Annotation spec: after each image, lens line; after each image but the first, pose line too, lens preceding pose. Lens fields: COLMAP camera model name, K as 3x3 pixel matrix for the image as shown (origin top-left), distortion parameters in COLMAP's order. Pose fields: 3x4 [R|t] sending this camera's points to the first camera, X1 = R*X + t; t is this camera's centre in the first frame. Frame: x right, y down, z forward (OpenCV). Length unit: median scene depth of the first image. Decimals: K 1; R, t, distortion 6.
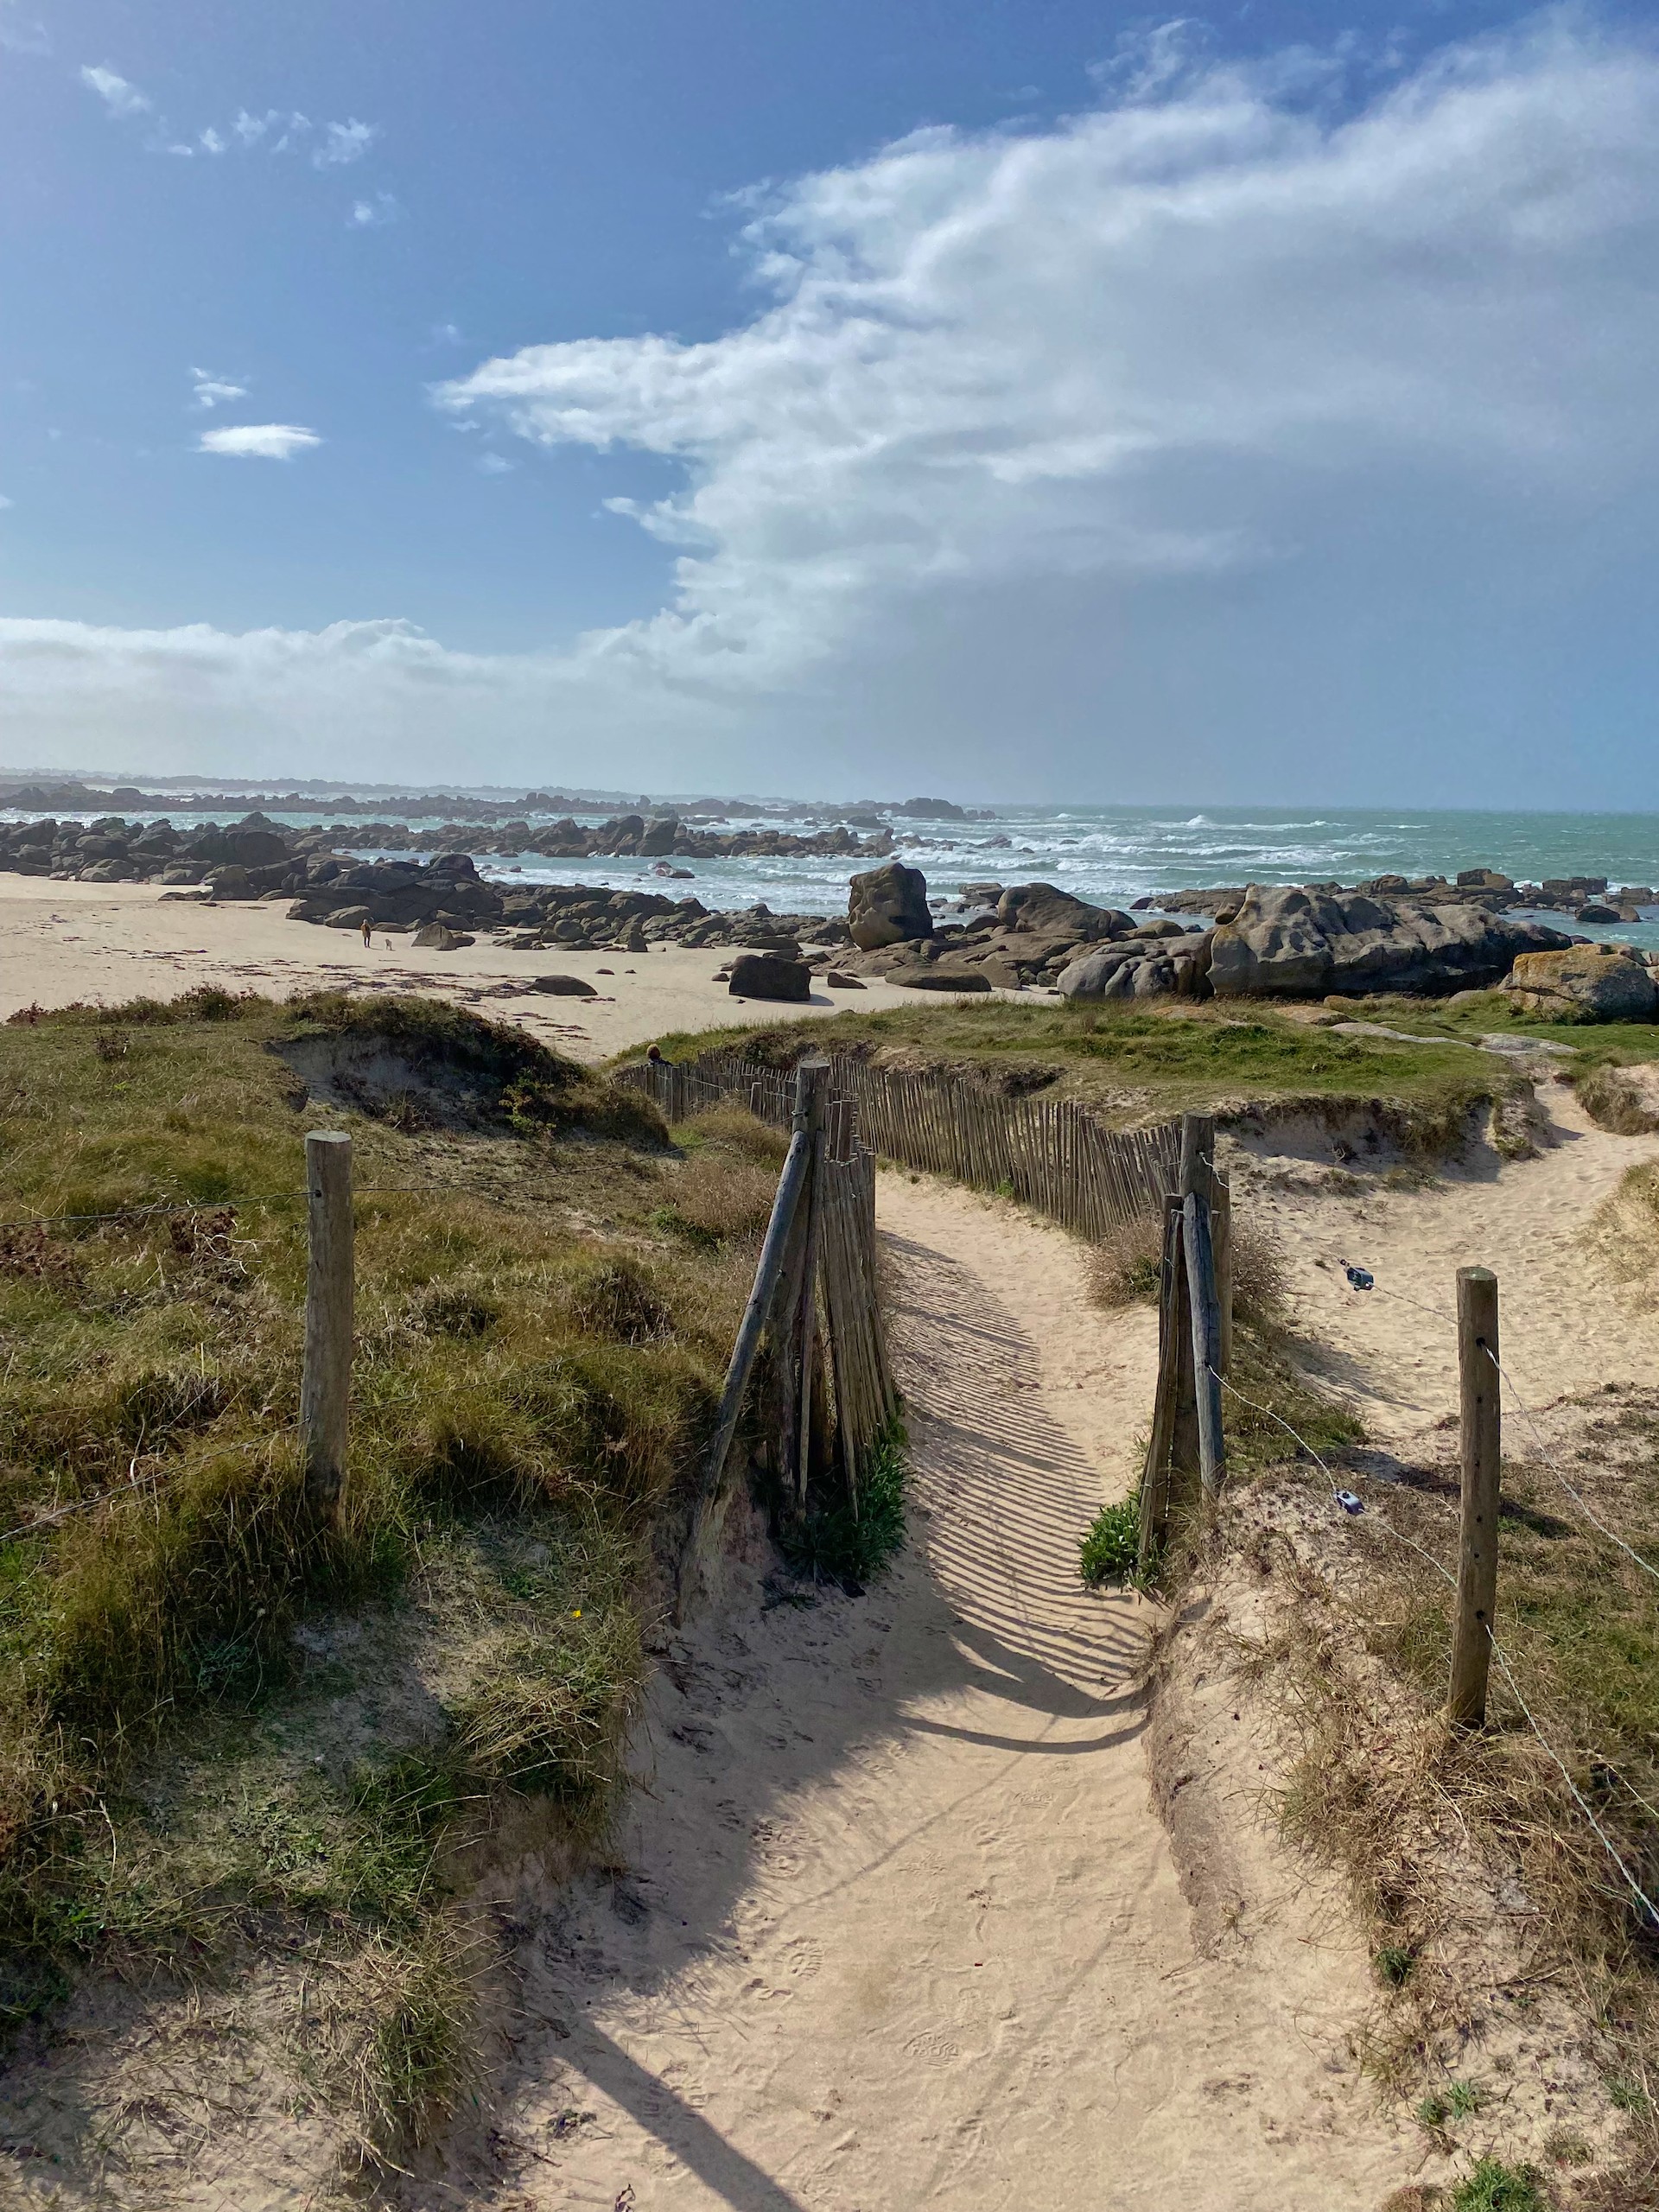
lens RADIAL K [[1681.9, 0, 830.2], [0, 1681.9, 1107.1], [0, 0, 1]] dist [0.005670, 0.000269]
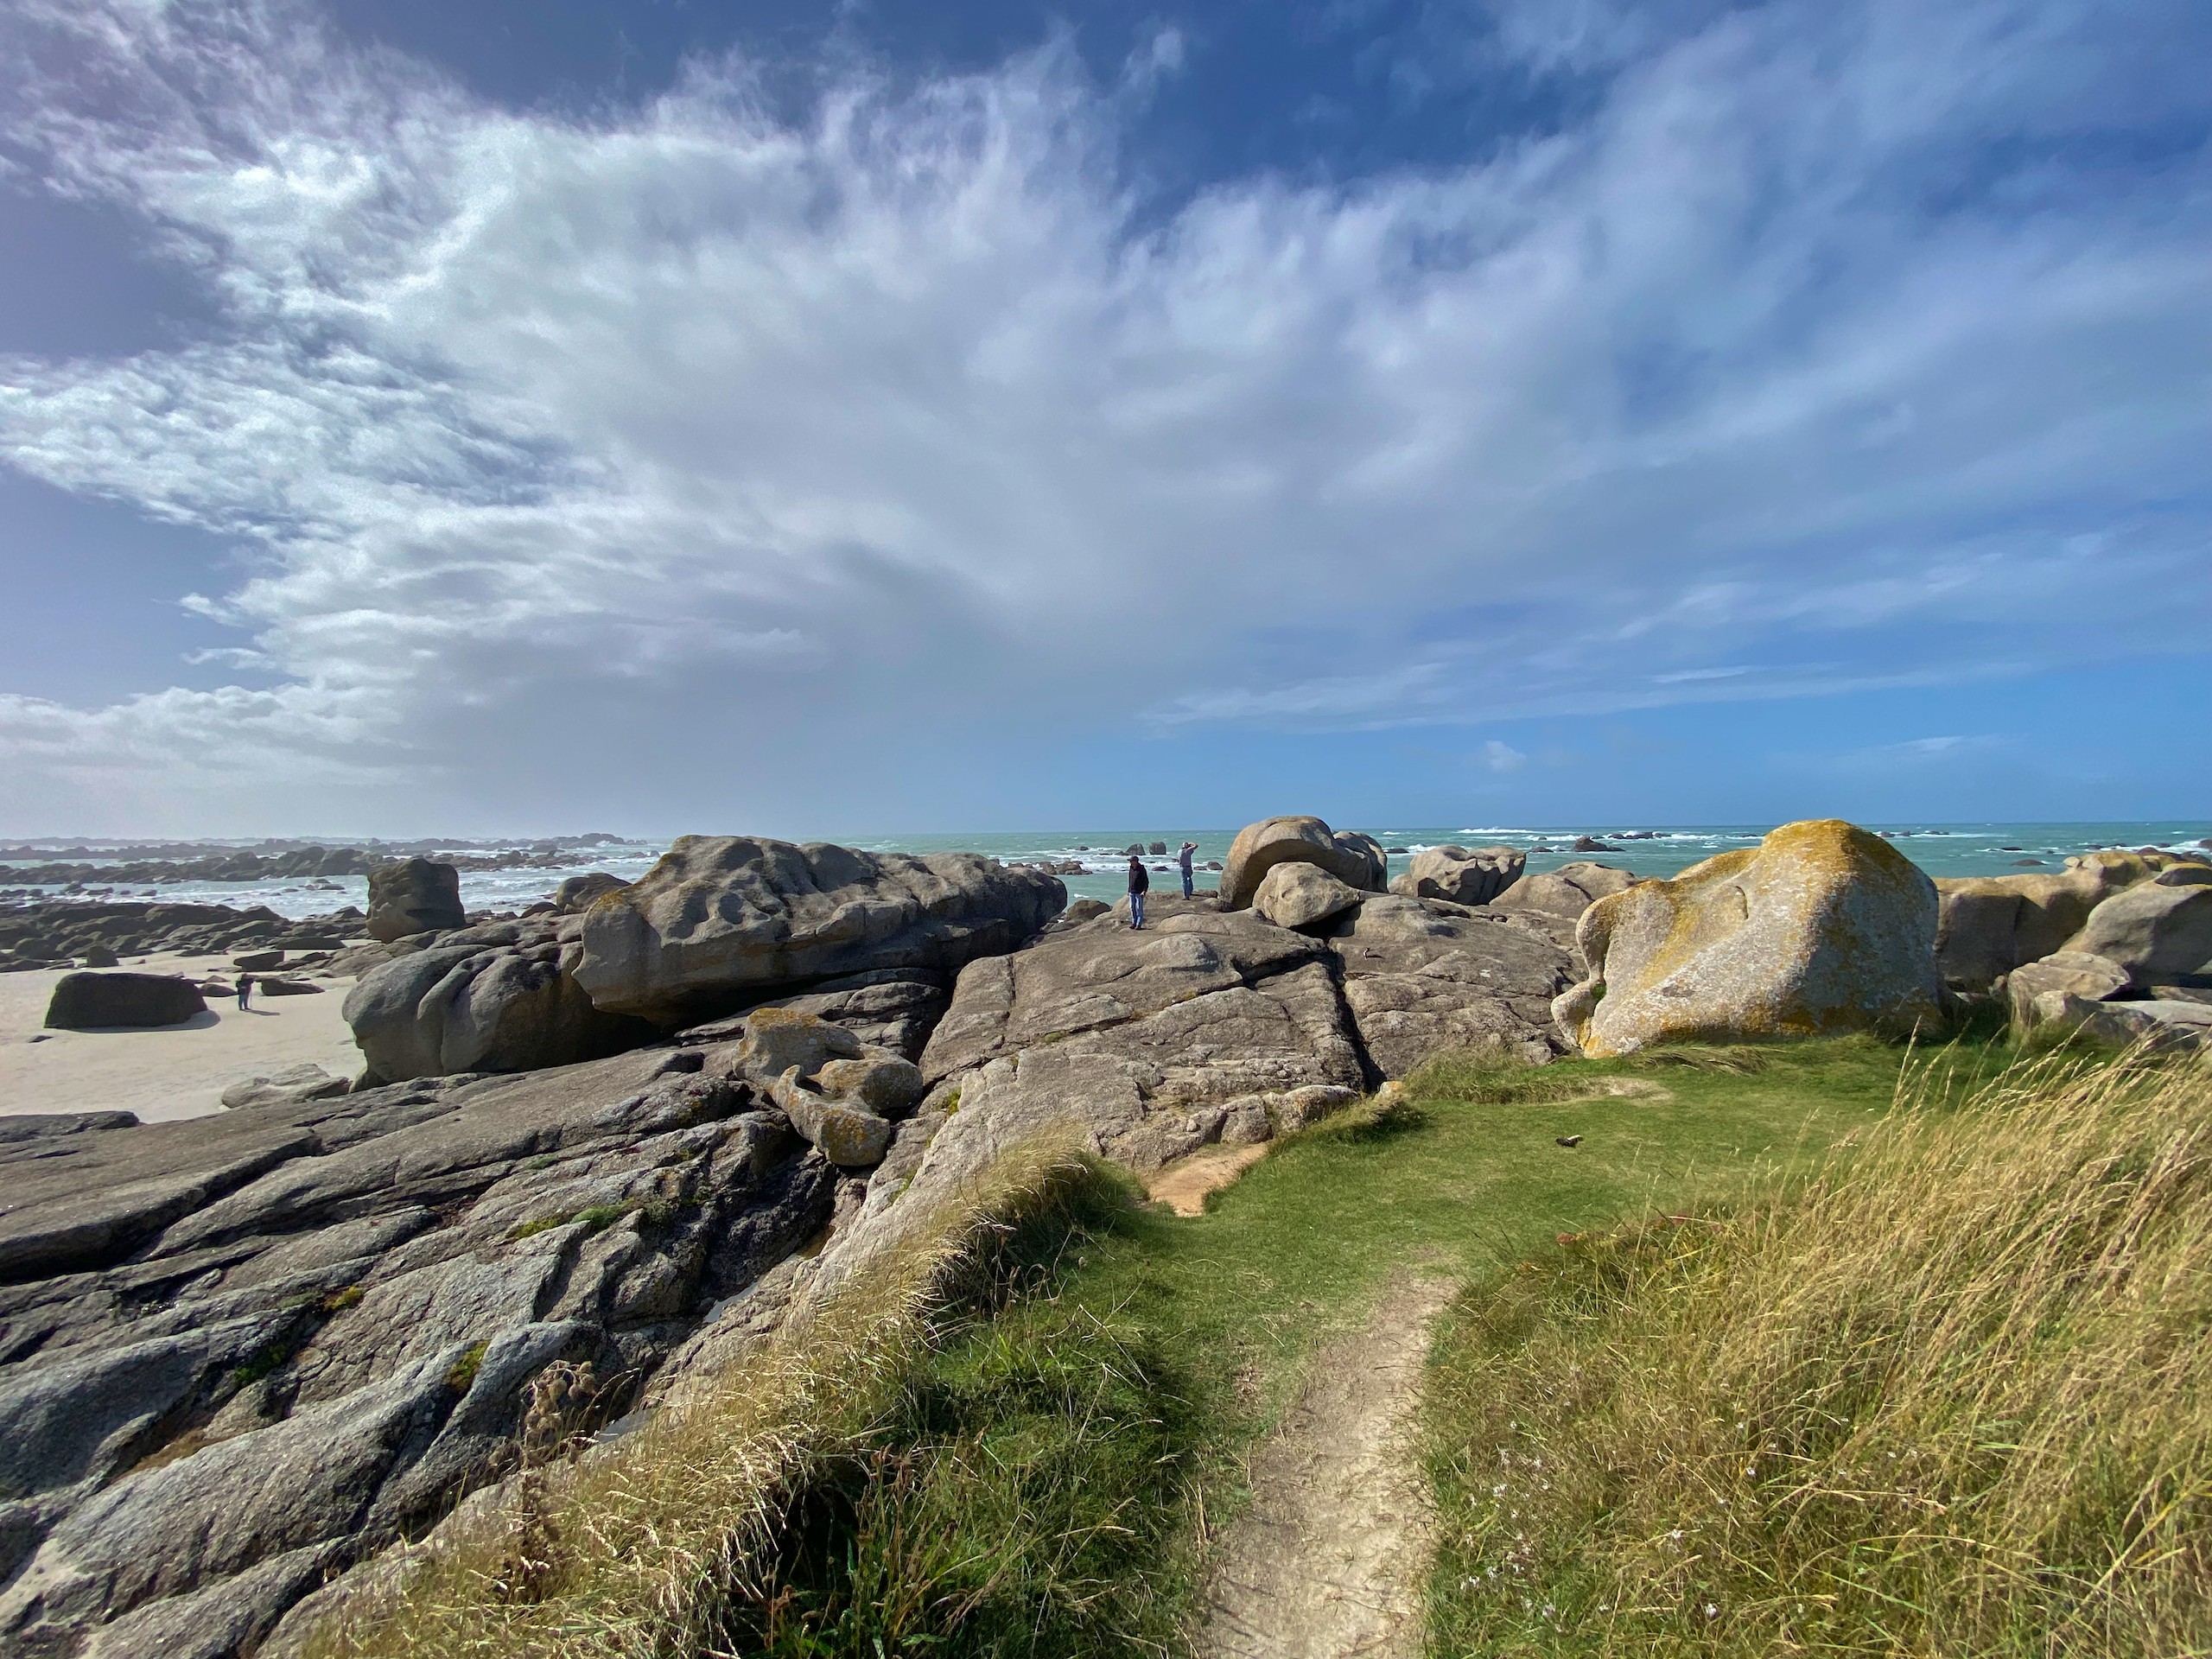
lens RADIAL K [[887.8, 0, 1109.4], [0, 887.8, 831.6], [0, 0, 1]] dist [-0.000198, -0.000033]
pose [[0.841817, -0.027699, 0.539052, 0.207551], [0.123640, 0.982024, -0.142623, -0.057996], [-0.525412, 0.186711, 0.830109, 0.607382]]
